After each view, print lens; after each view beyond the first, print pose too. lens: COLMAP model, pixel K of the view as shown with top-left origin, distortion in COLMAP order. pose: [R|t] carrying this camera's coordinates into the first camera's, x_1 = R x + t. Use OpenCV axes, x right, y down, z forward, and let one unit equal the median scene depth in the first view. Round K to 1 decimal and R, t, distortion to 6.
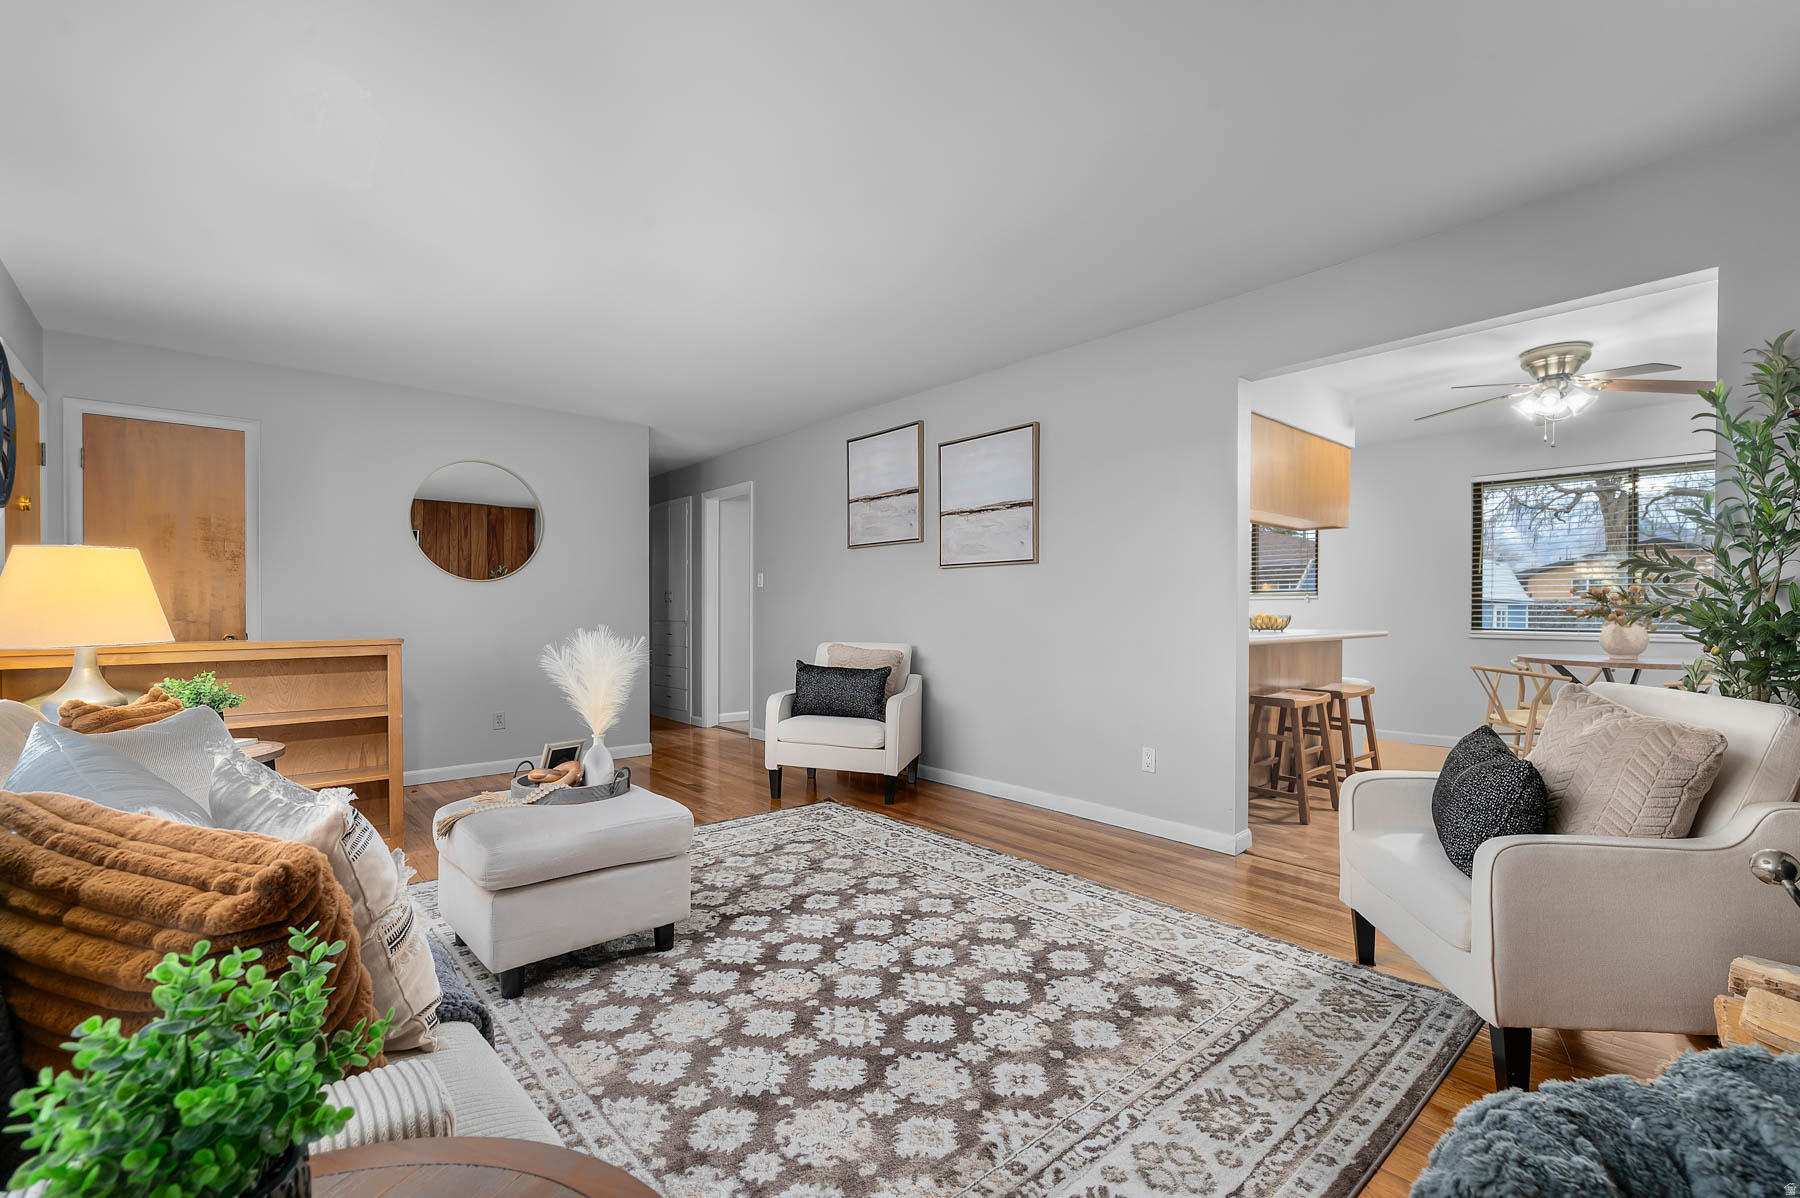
lens RADIAL K [[814.9, 0, 900.0], [0, 814.9, 599.0], [0, 0, 1]] dist [0.001483, 0.000223]
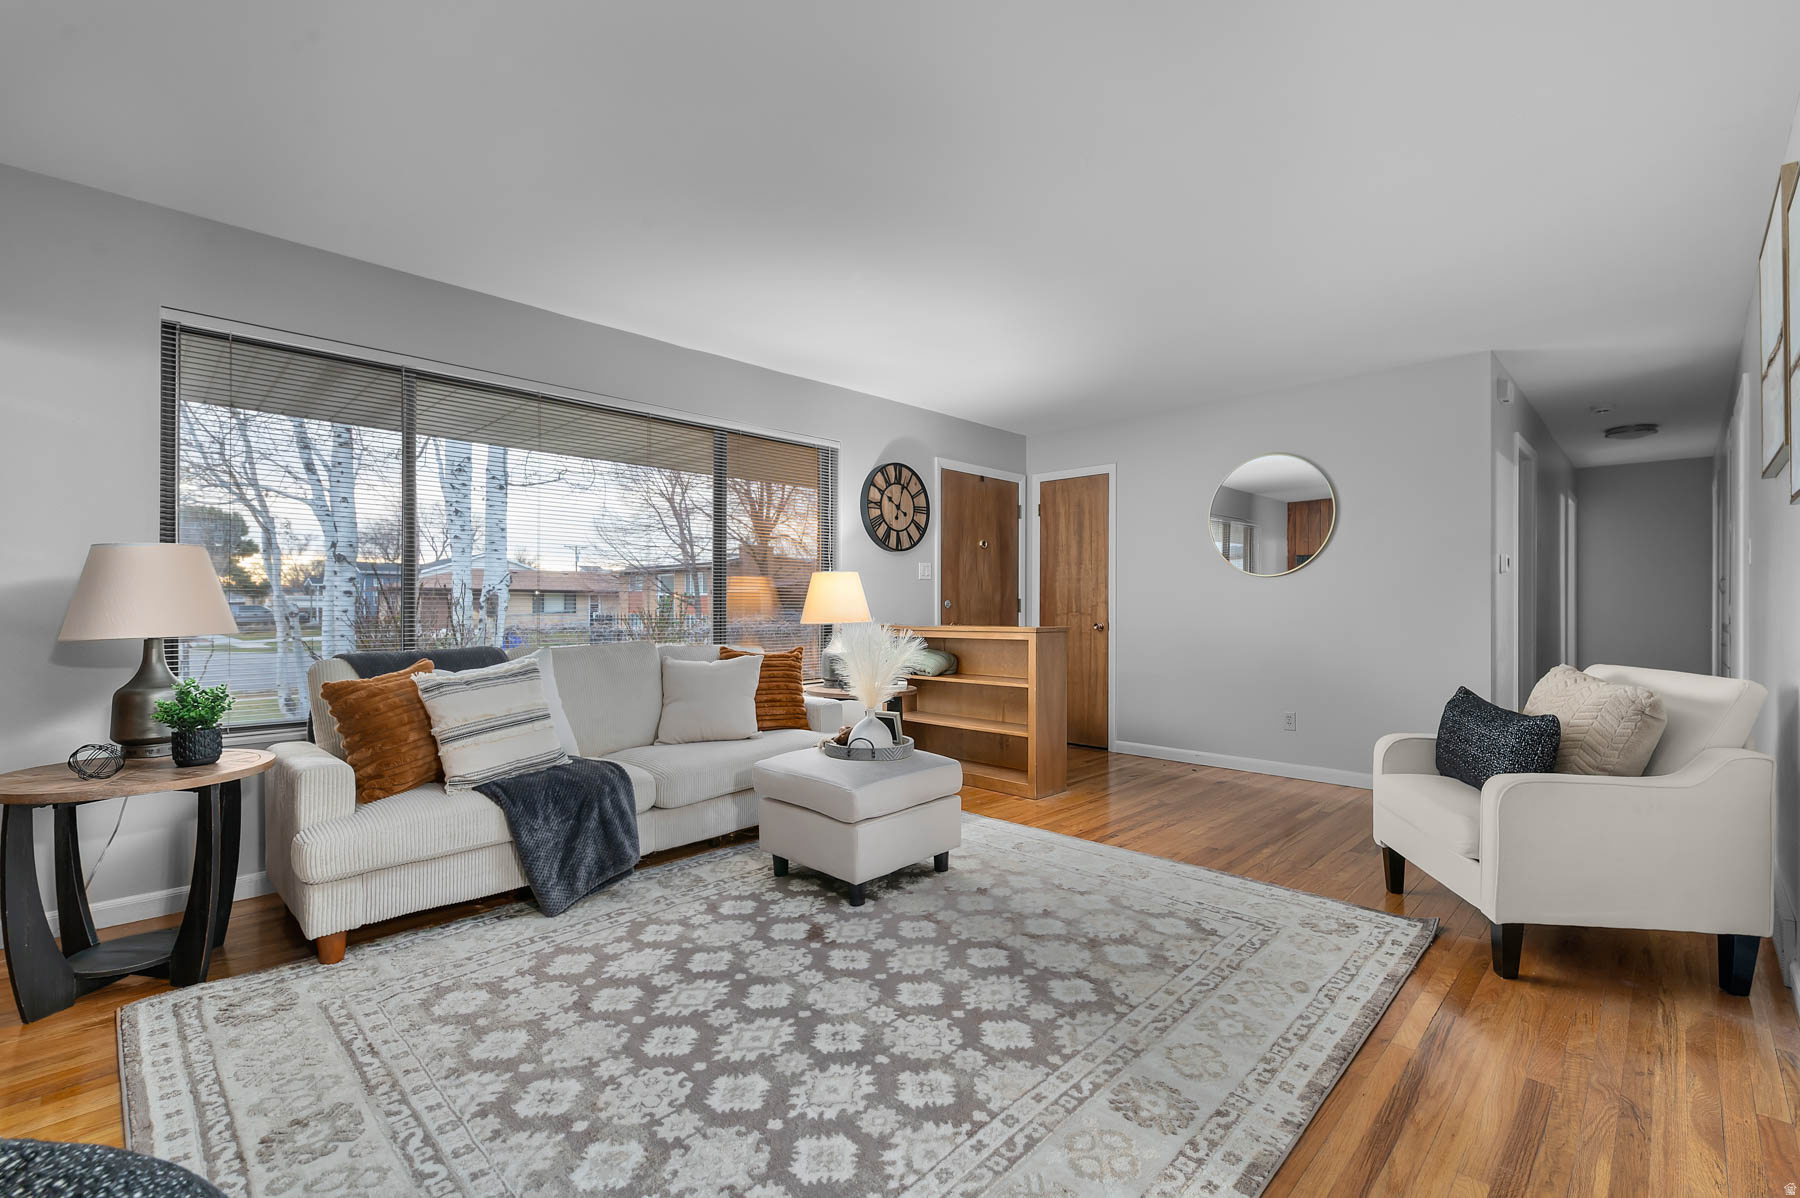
lens RADIAL K [[776.6, 0, 900.0], [0, 776.6, 599.0], [0, 0, 1]] dist [-0.000668, -0.000003]
pose [[0.061321, -0.008581, -0.998081, 0.709253], [0.011675, 0.999901, -0.007879, 0.013067], [0.998050, -0.011169, 0.061415, 0.892181]]
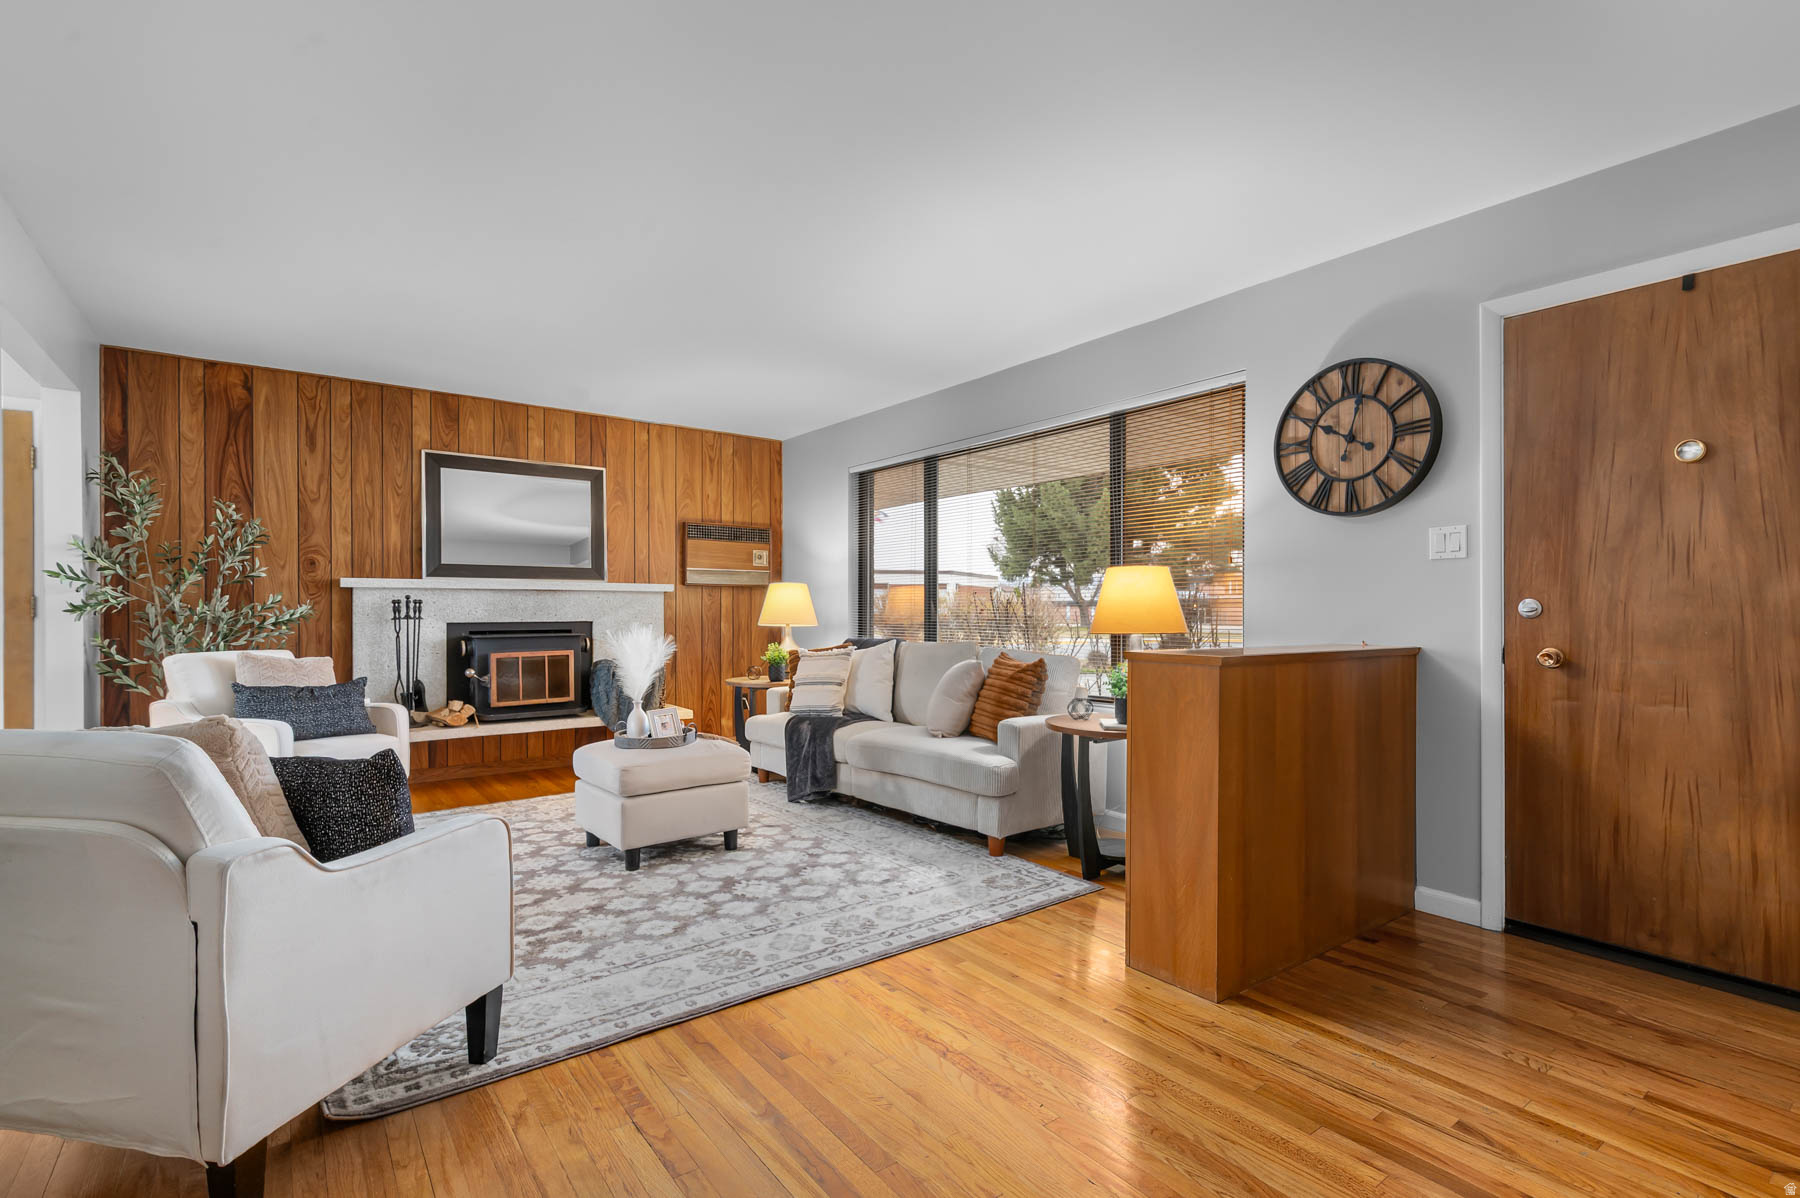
lens RADIAL K [[811.0, 0, 900.0], [0, 811.0, 599.0], [0, 0, 1]] dist [-0.000814, -0.000099]
pose [[-0.997742, 0.004931, 0.066977, -0.582138], [0.003583, 0.999789, -0.020225, 0.016940], [-0.067062, -0.019939, -0.997550, 2.116168]]
